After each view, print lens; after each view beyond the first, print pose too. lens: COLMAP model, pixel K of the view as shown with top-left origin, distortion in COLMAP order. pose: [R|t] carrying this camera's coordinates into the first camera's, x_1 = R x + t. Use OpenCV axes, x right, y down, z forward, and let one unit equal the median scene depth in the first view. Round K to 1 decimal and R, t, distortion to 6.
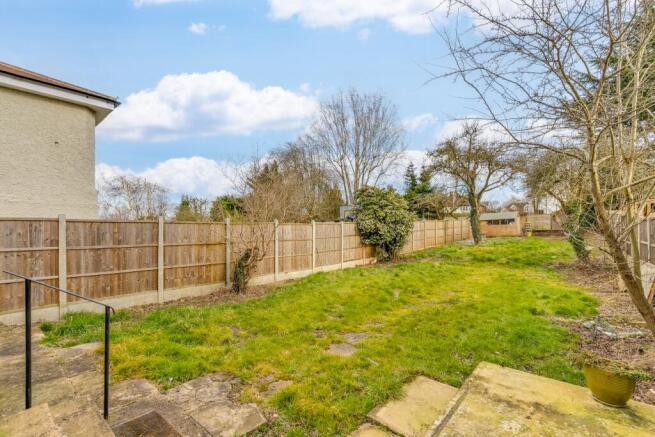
lens RADIAL K [[306.5, 0, 326.9], [0, 306.5, 224.9], [0, 0, 1]] dist [0.029123, -0.000423]
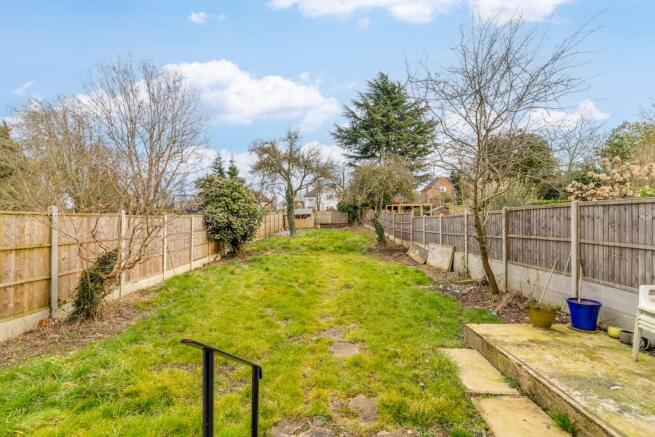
lens RADIAL K [[298.5, 0, 327.5], [0, 298.5, 218.5], [0, 0, 1]] dist [0.011211, -0.000213]
pose [[0.753036, 0.009358, 0.657913, -0.206297], [-0.010056, 0.999946, -0.002713, -0.000575], [-0.657903, -0.004573, 0.753089, 0.111142]]
